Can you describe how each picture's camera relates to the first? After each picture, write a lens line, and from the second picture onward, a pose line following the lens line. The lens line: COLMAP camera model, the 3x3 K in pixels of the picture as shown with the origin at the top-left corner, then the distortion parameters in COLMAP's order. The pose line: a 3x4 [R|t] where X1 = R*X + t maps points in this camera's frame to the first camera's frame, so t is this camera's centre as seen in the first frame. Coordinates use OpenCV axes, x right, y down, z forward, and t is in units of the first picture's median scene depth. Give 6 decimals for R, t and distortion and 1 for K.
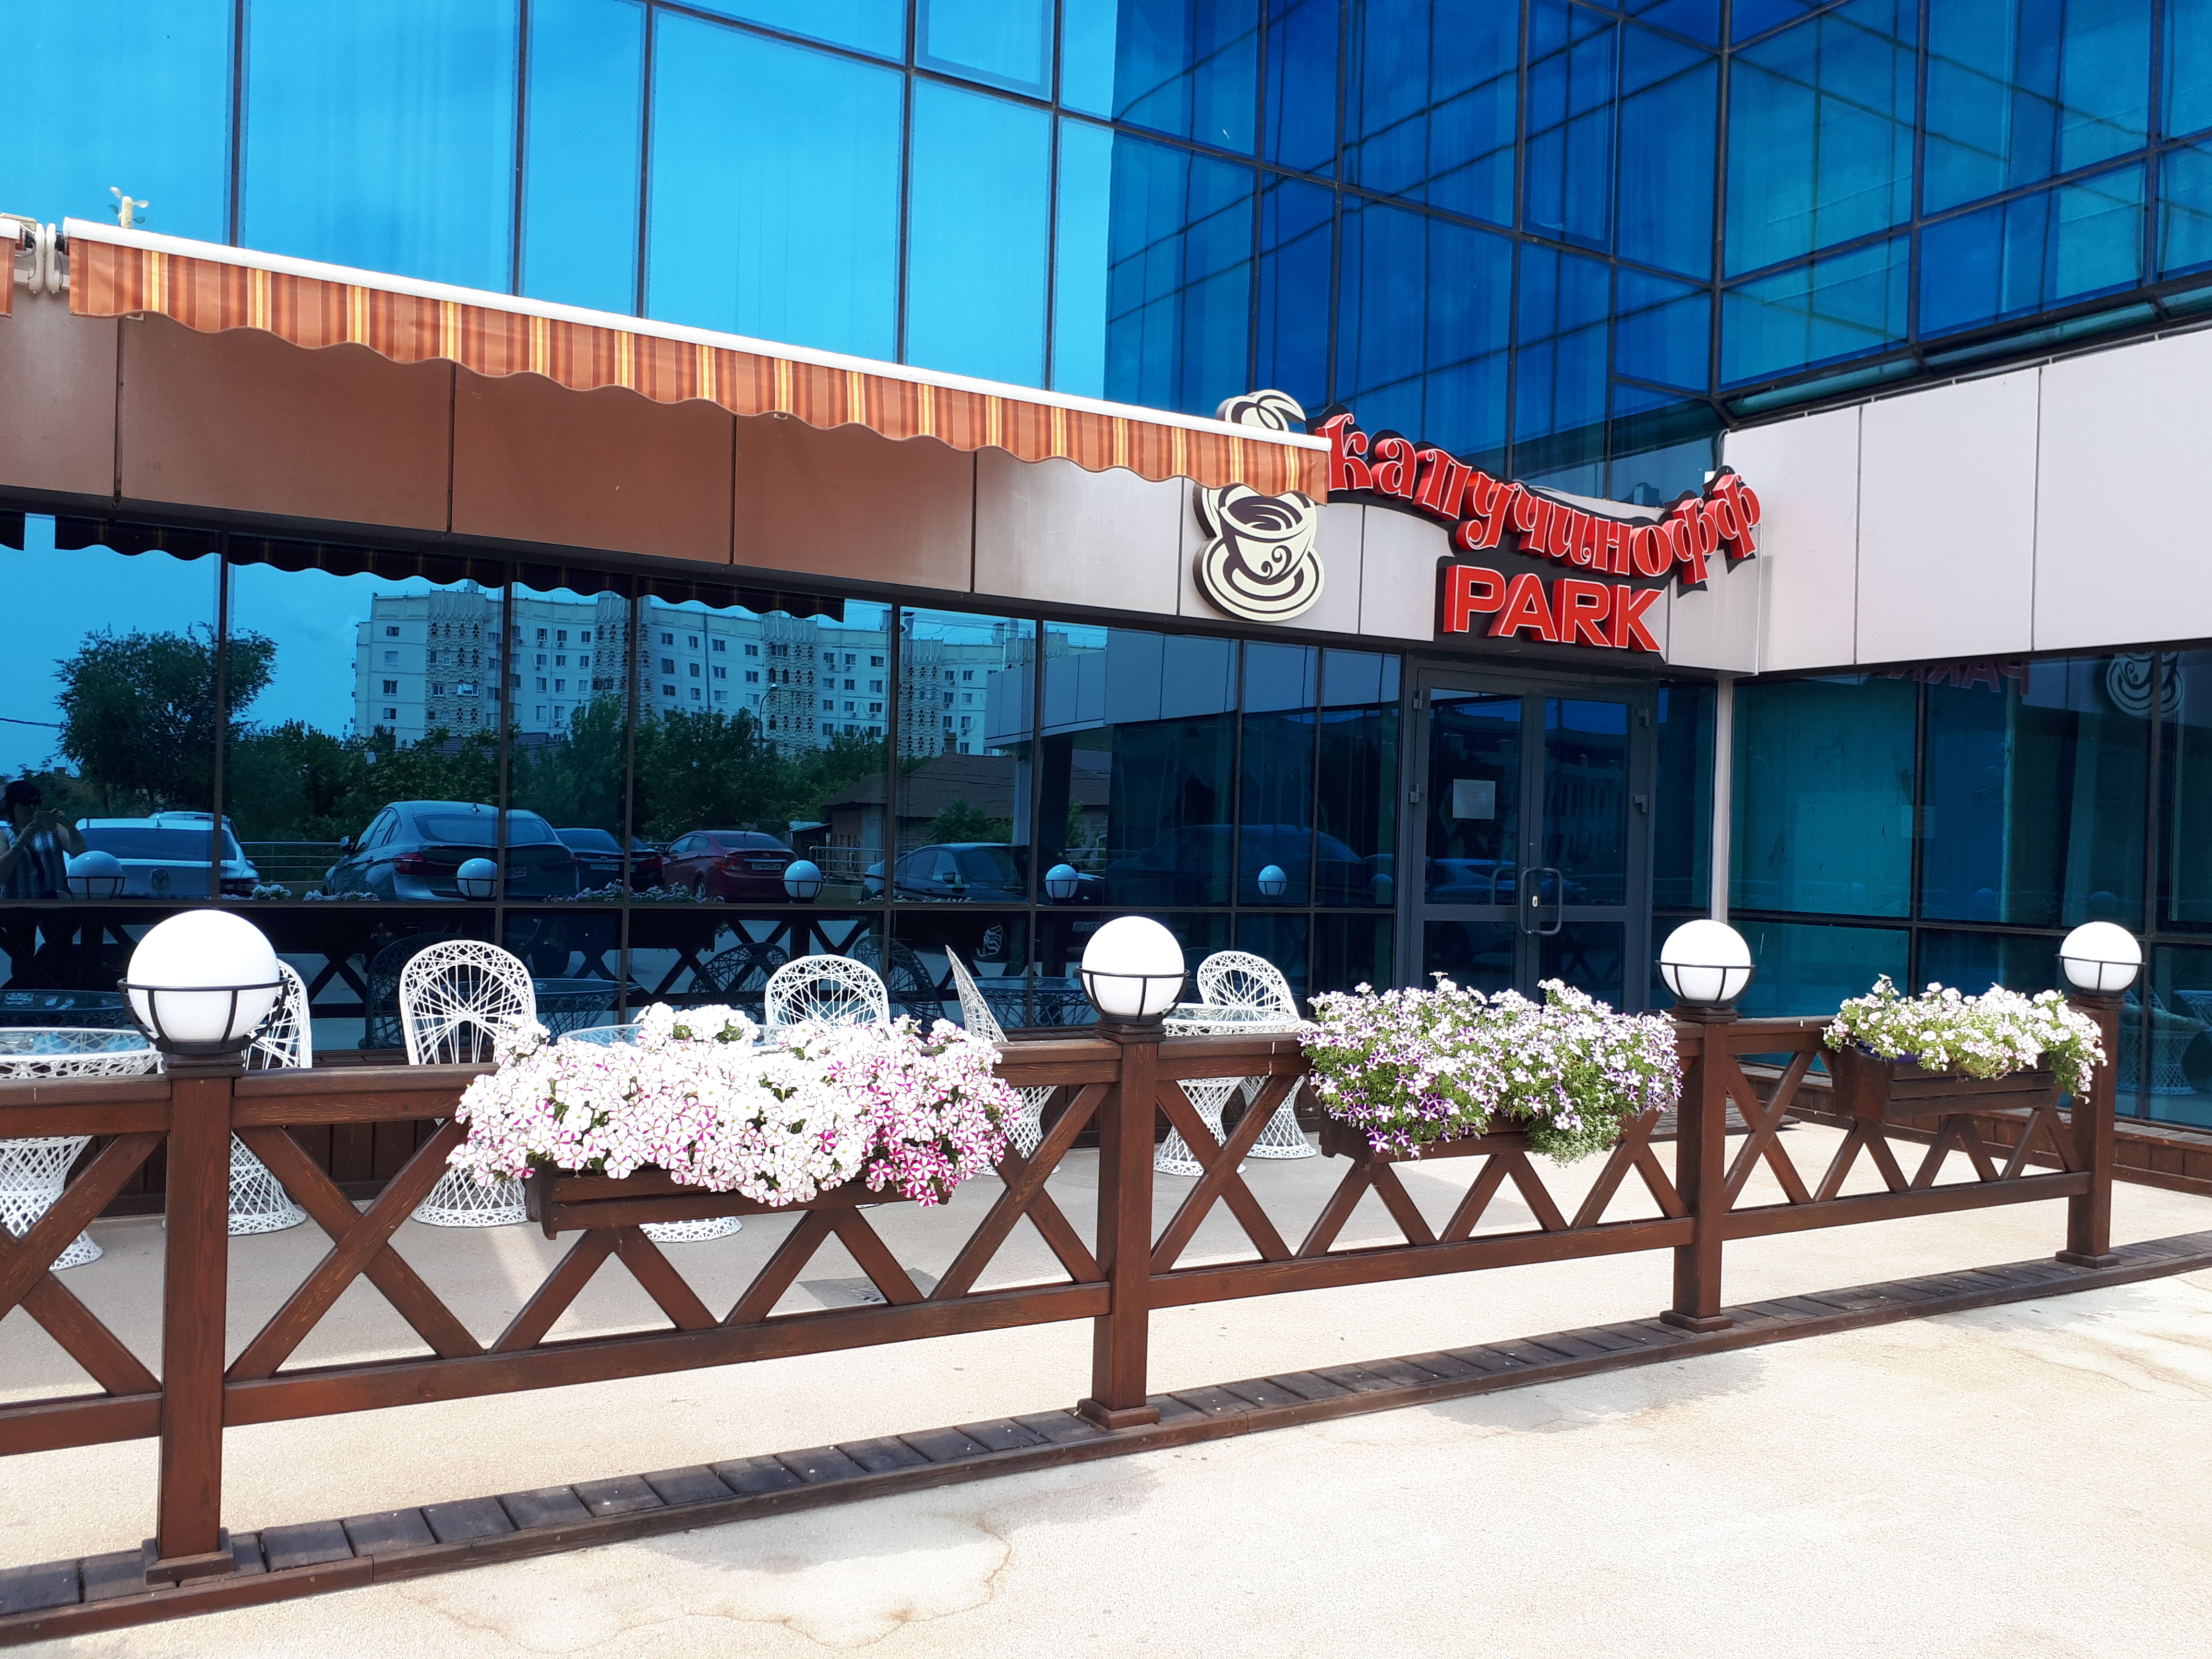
lens RADIAL K [[1780.4, 0, 1106.0], [0, 1780.4, 829.5], [0, 0, 1]] dist [0.097755, -0.243161]
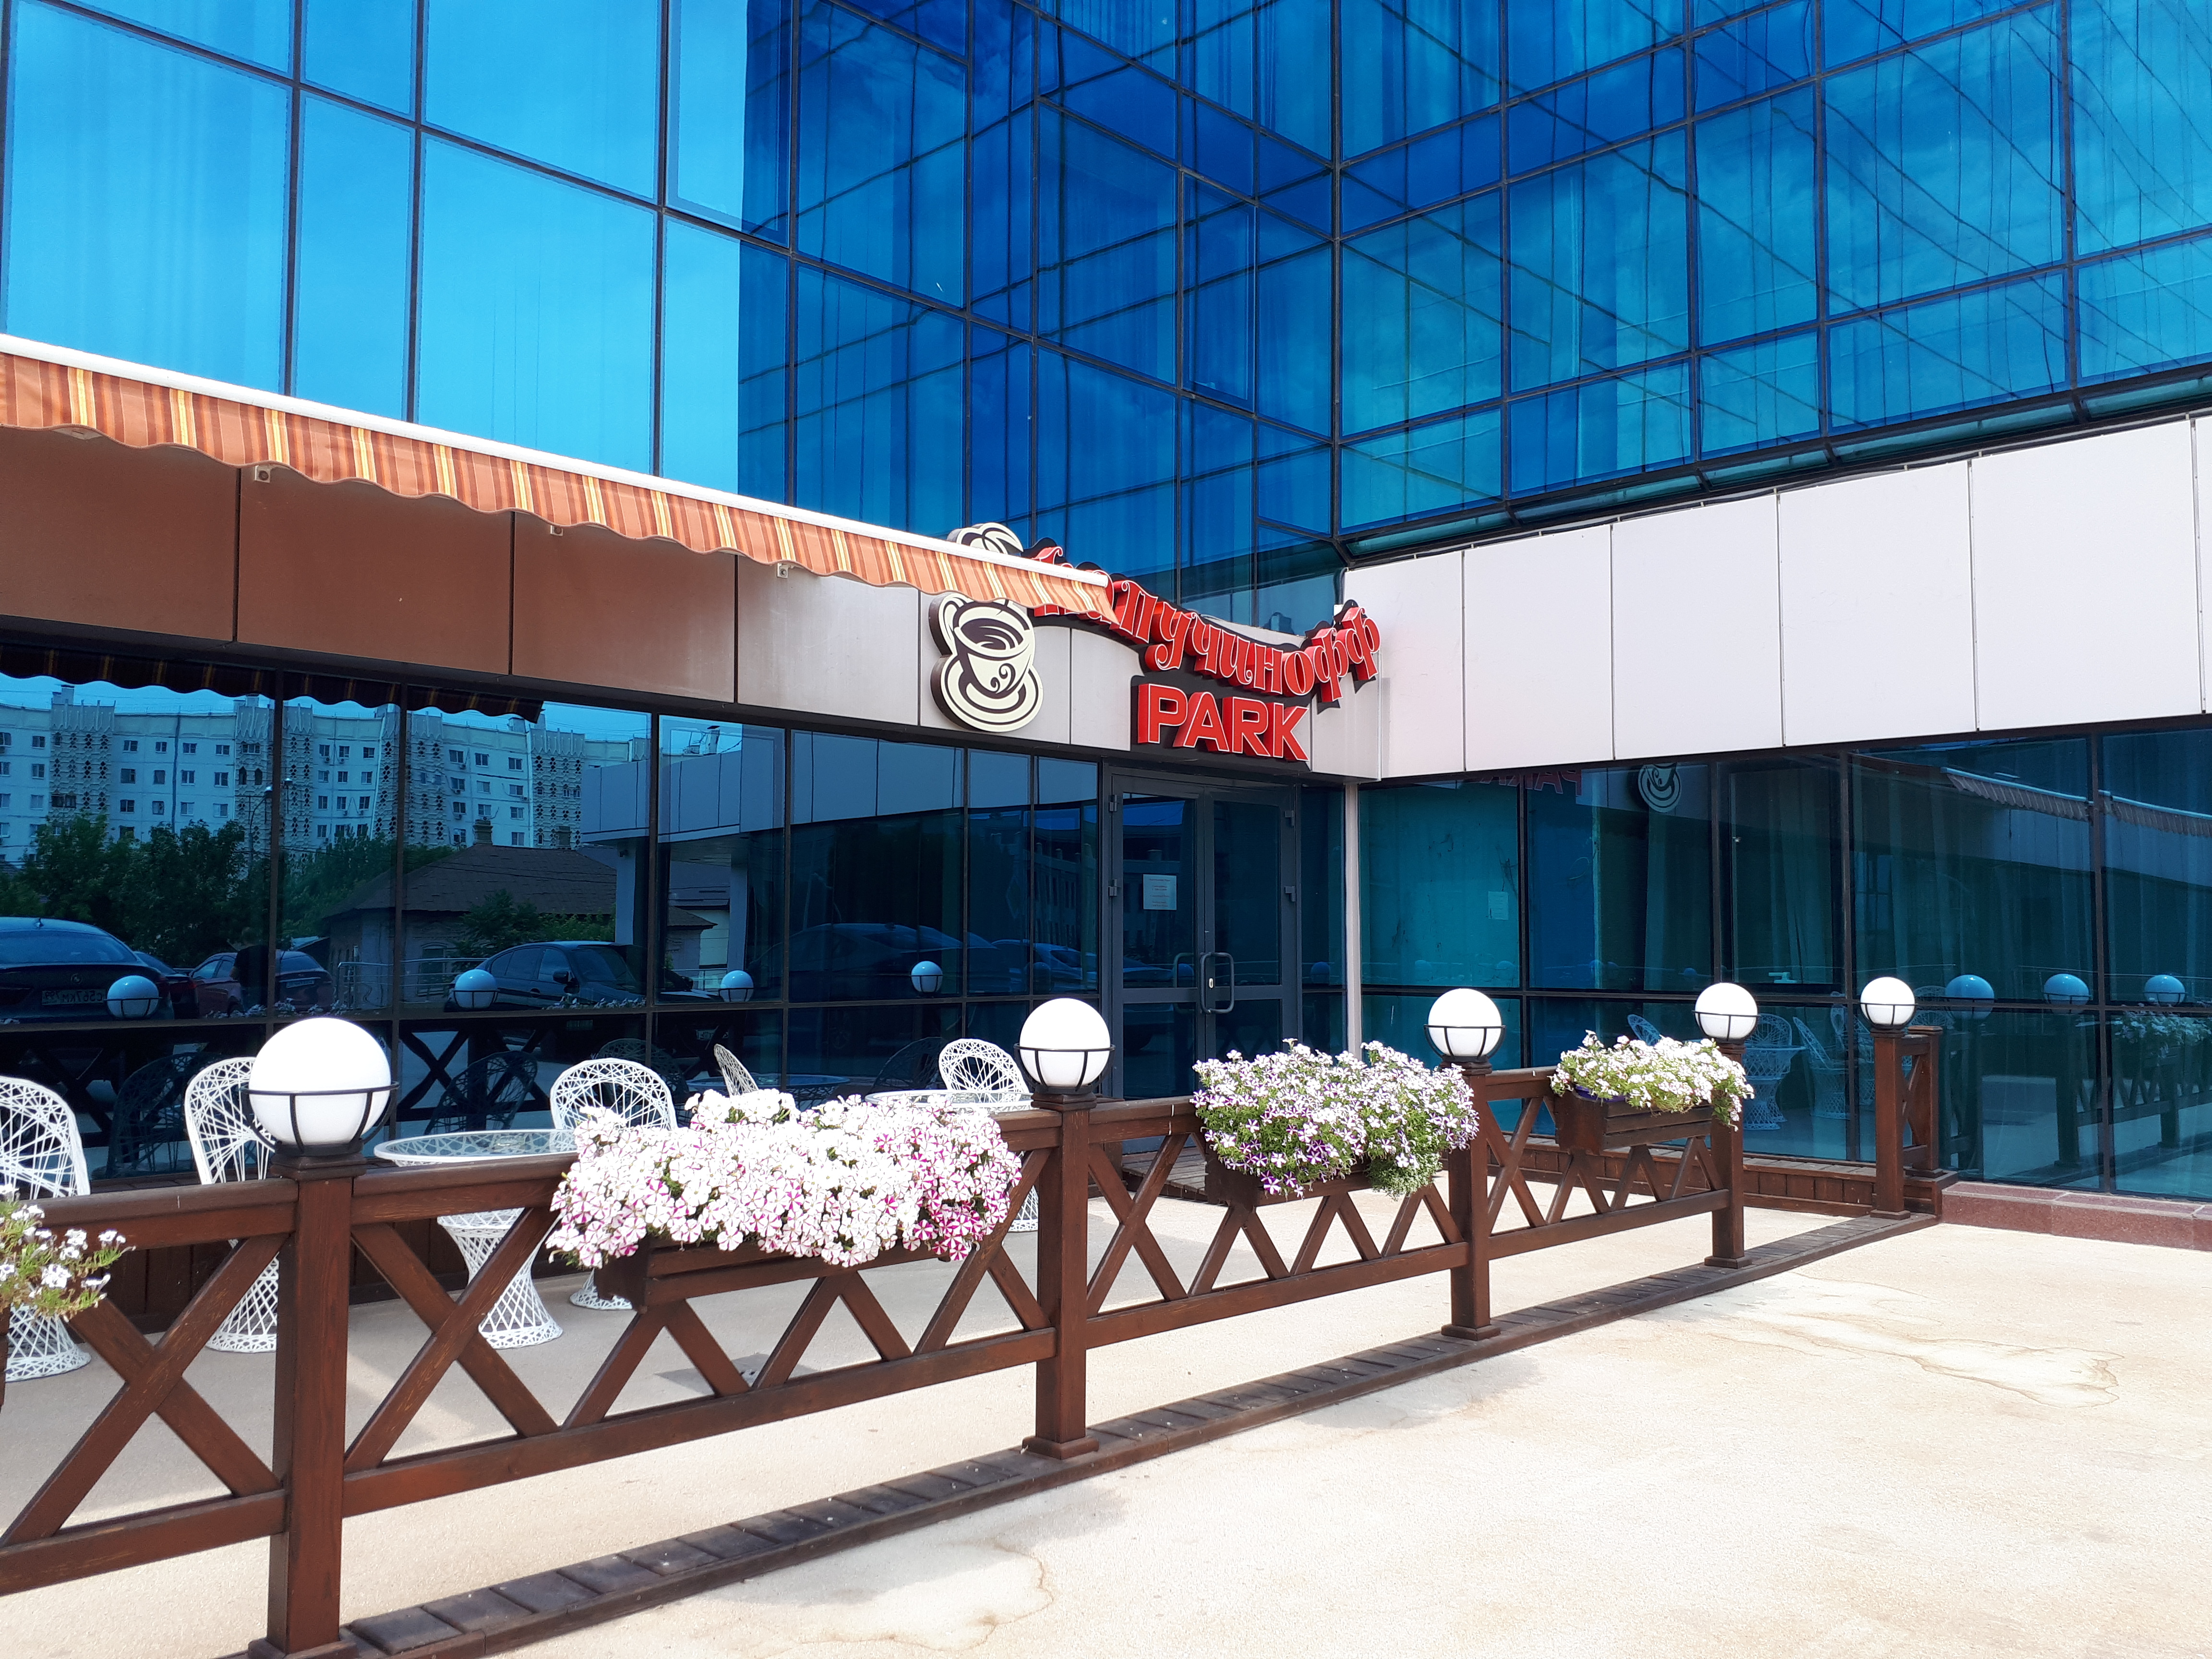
lens RADIAL K [[1780.4, 0, 1106.0], [0, 1780.4, 829.5], [0, 0, 1]] dist [0.097755, -0.243161]
pose [[0.962146, -0.008480, 0.272402, -0.217279], [0.023804, 0.998311, -0.052999, 0.001624], [-0.271492, 0.057477, 0.960723, -0.083656]]
